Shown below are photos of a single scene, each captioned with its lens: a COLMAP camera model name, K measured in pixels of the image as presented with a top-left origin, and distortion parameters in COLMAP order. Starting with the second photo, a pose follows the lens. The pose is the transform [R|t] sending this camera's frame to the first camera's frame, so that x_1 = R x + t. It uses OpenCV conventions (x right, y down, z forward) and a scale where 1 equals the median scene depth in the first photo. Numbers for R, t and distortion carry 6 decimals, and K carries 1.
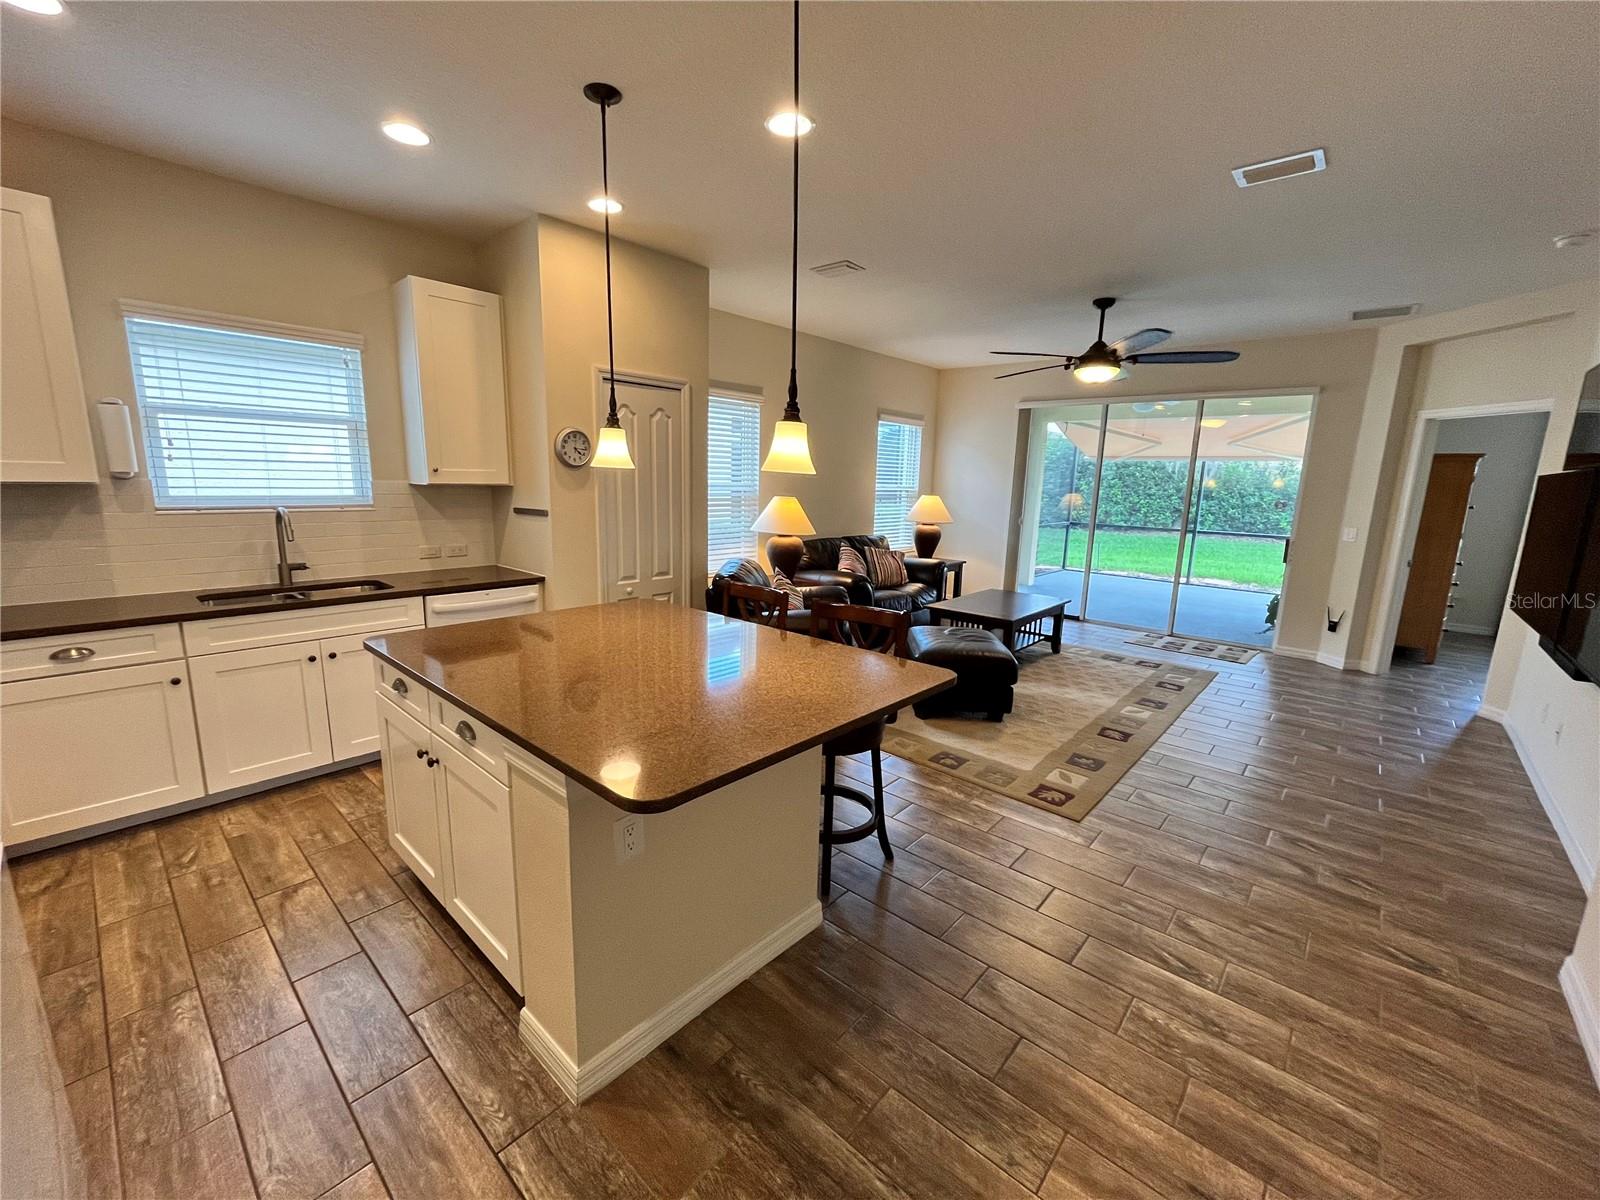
lens RADIAL K [[649.0, 0, 797.7], [0, 649.0, 600.5], [0, 0, 1]] dist [-0.002480, 0.000007]
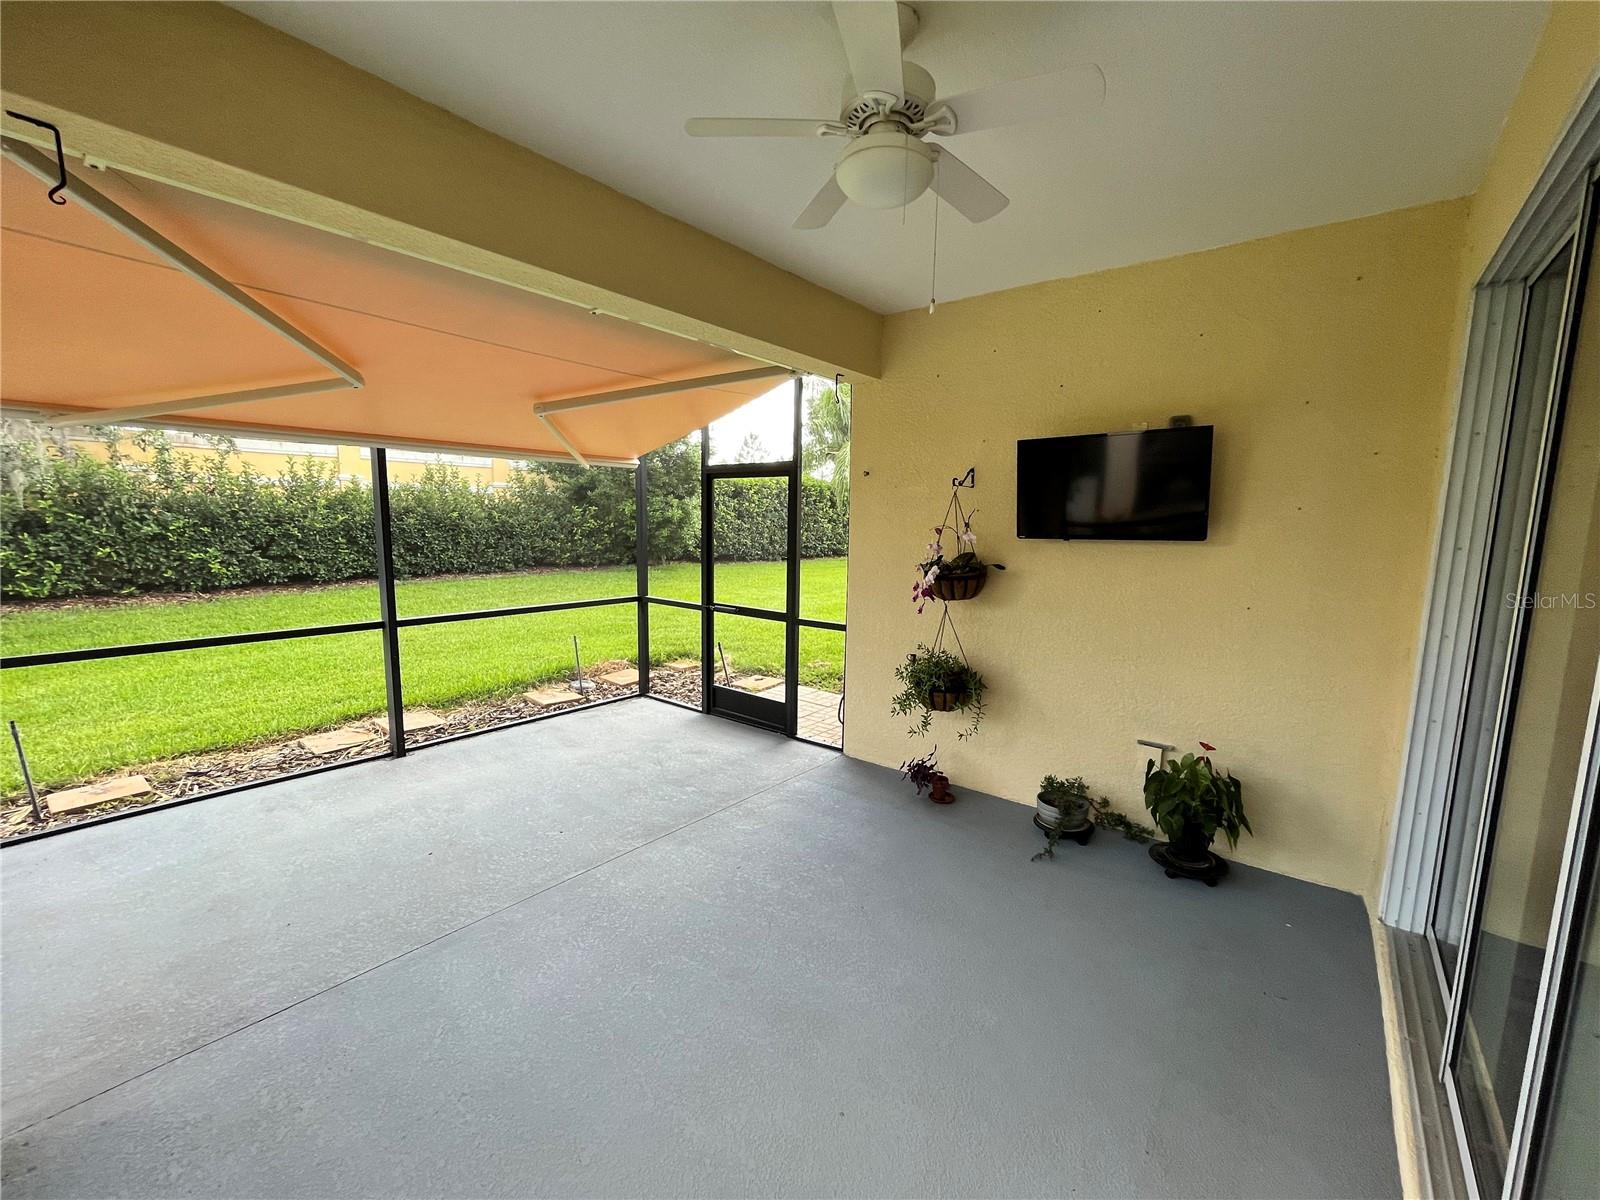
lens RADIAL K [[649.0, 0, 797.7], [0, 649.0, 600.5], [0, 0, 1]] dist [-0.002480, 0.000007]
pose [[-0.044010, -0.152055, 0.987392, 0.680186], [0.167710, 0.973199, 0.157344, -0.461826], [-0.984854, 0.172520, -0.017329, 2.467066]]
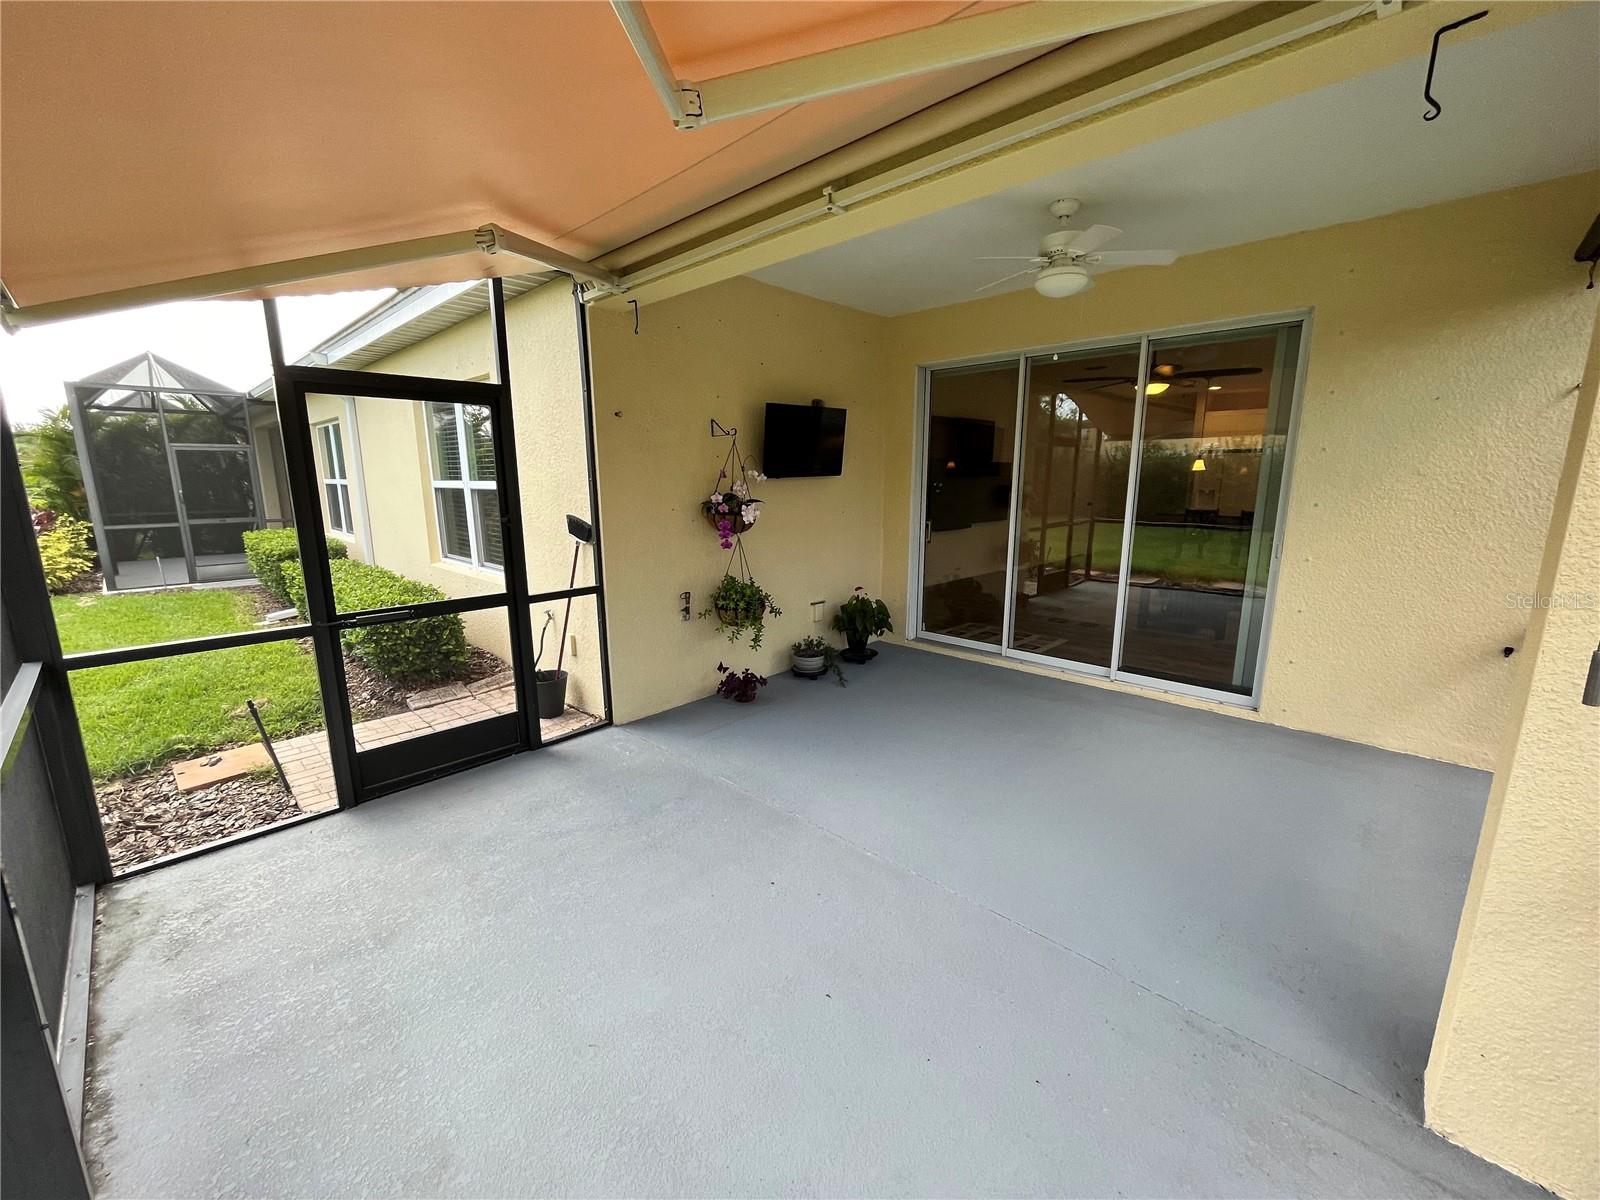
lens RADIAL K [[649.0, 0, 797.7], [0, 649.0, 600.5], [0, 0, 1]] dist [-0.002480, 0.000007]
pose [[-0.998873, -0.029801, 0.036948, 1.594848], [-0.013882, 0.927733, 0.372987, -0.612429], [-0.045393, 0.372054, -0.927101, 3.465863]]
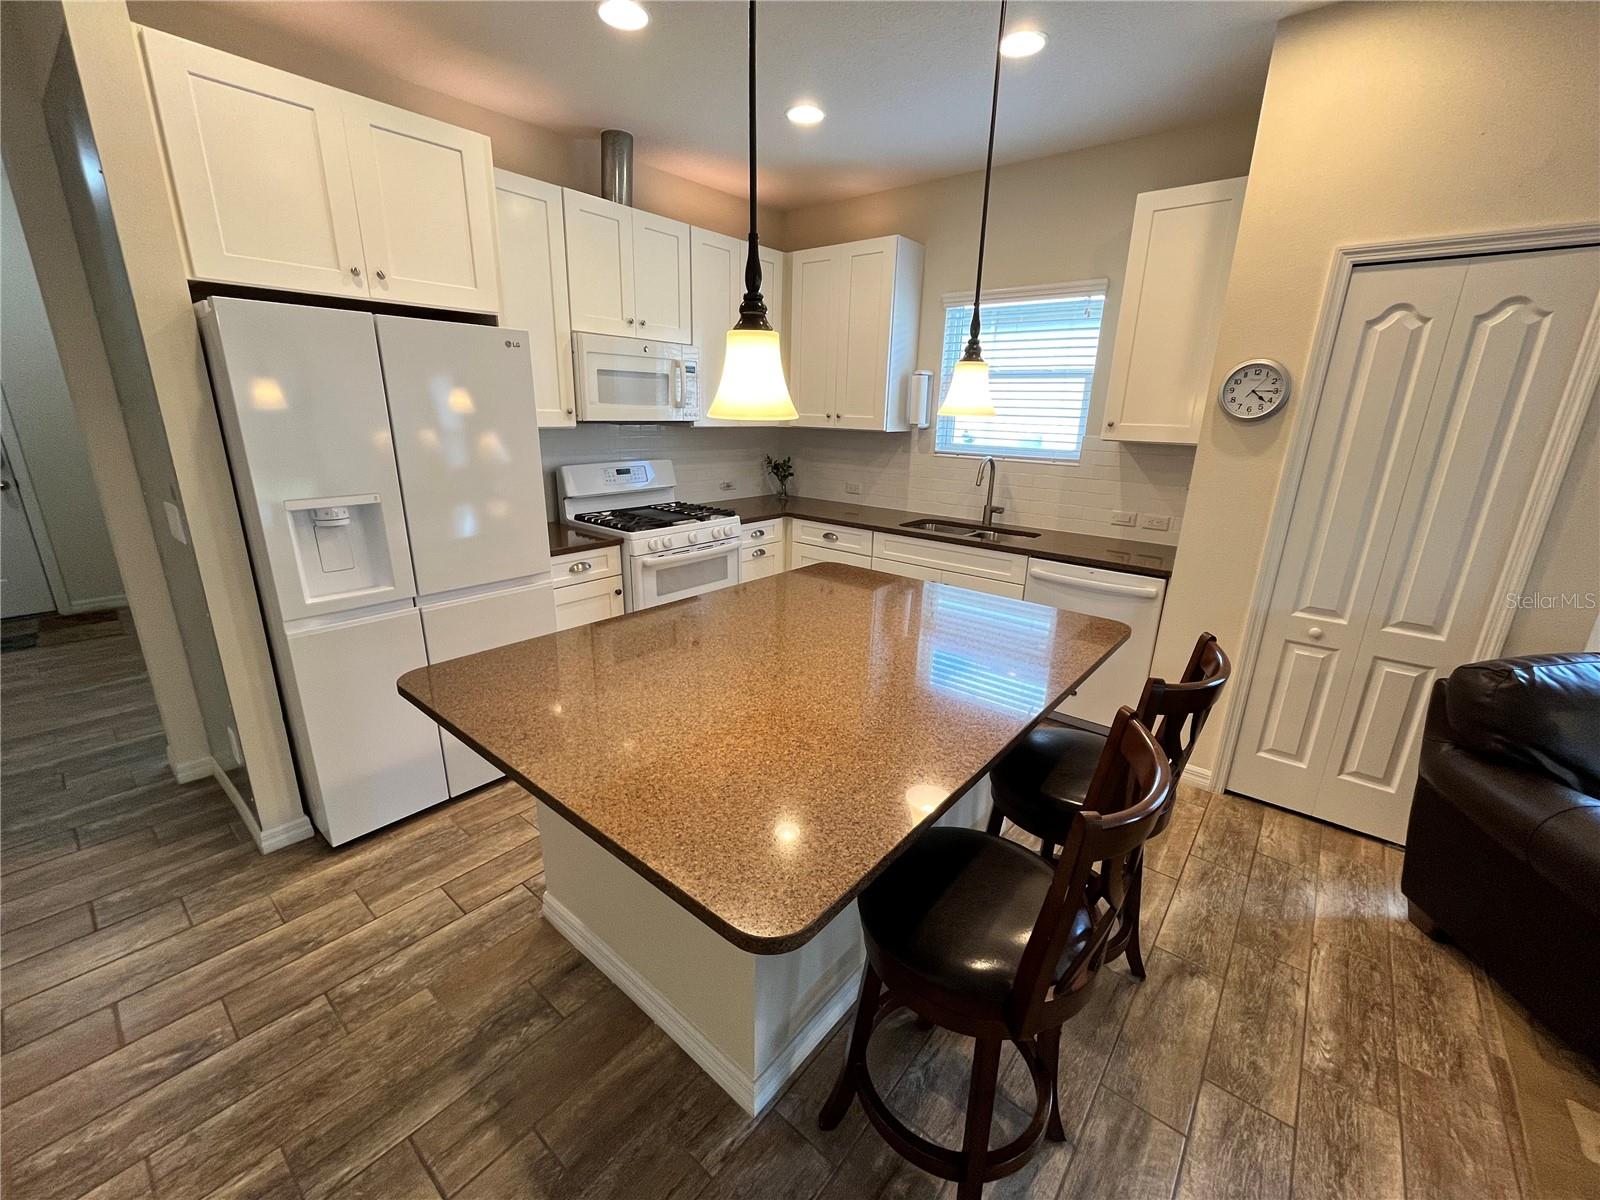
lens RADIAL K [[649.0, 0, 797.7], [0, 649.0, 600.5], [0, 0, 1]] dist [-0.002480, 0.000007]
pose [[0.035722, 0.262881, -0.964167, 0.351944], [-0.209465, 0.945322, 0.249982, -0.112025], [0.977163, 0.193030, 0.088833, 0.583369]]
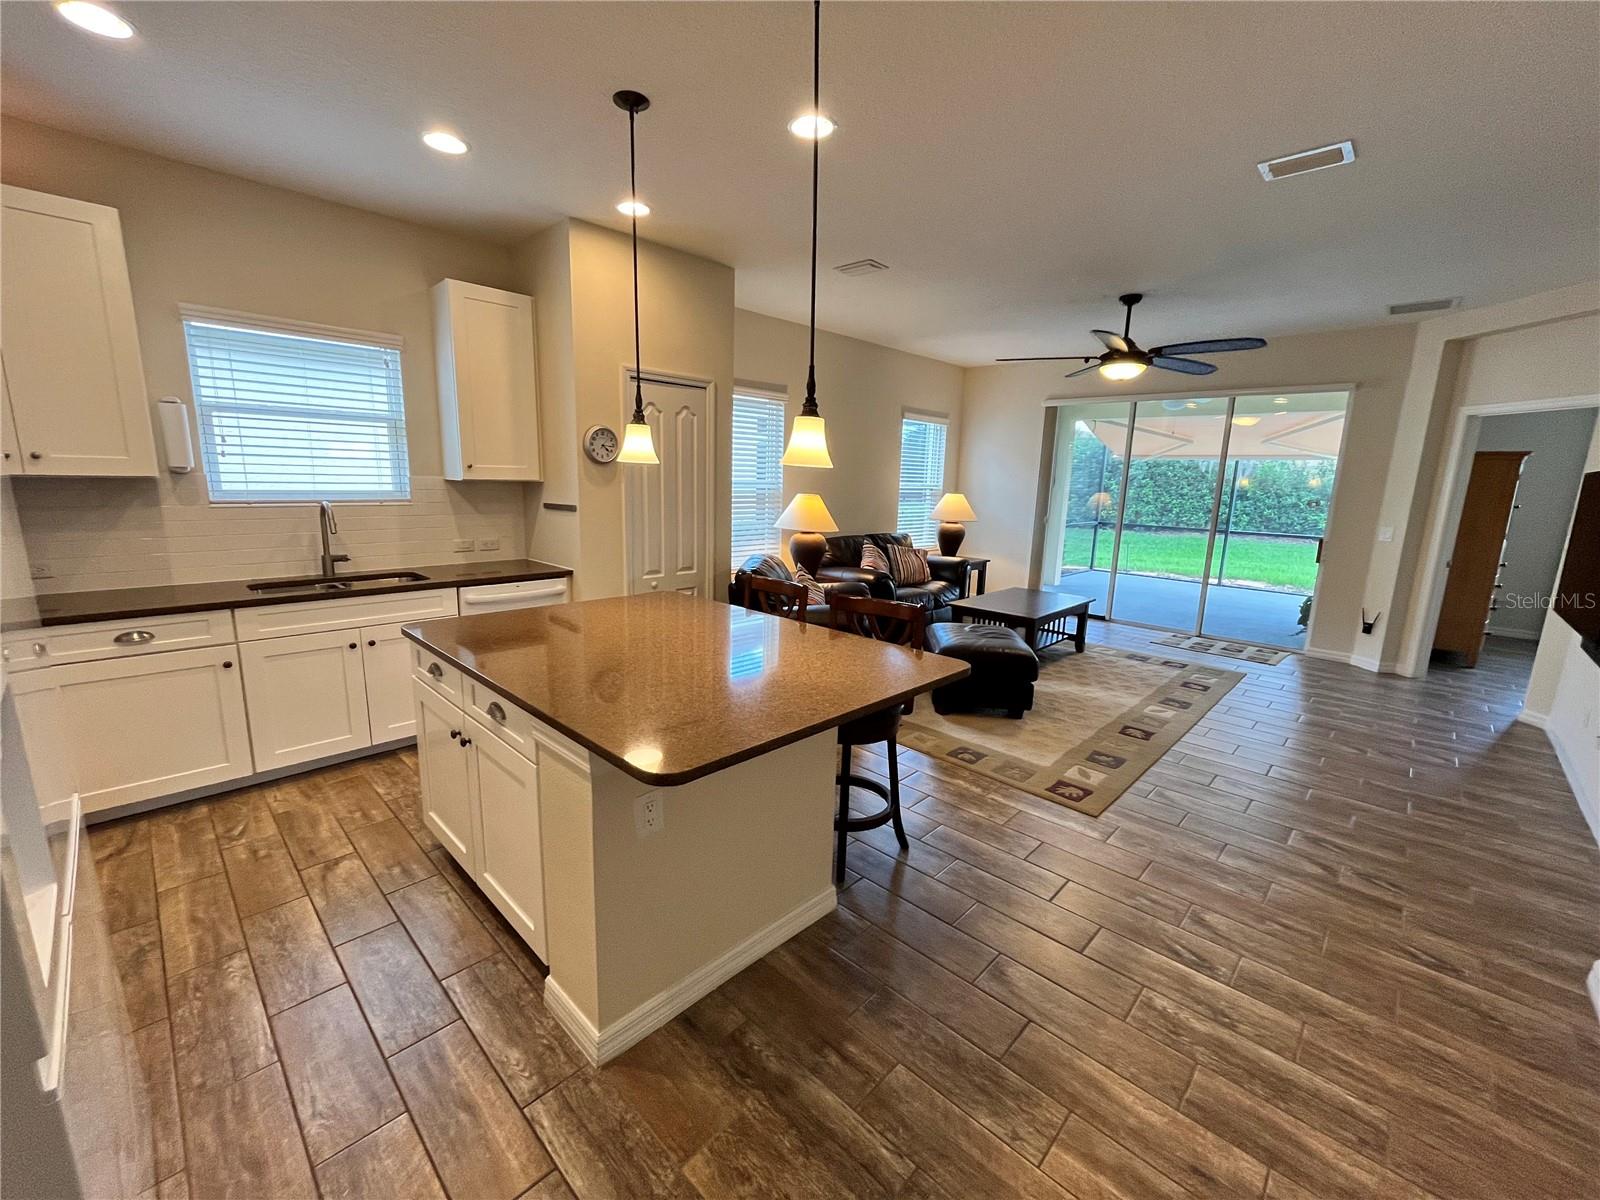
lens RADIAL K [[649.0, 0, 797.7], [0, 649.0, 600.5], [0, 0, 1]] dist [-0.002480, 0.000007]
pose [[0.999203, 0.008927, -0.038917, 0.007947], [-0.008907, 0.999960, 0.000681, 0.008633], [0.038921, -0.000334, 0.999242, -0.016341]]
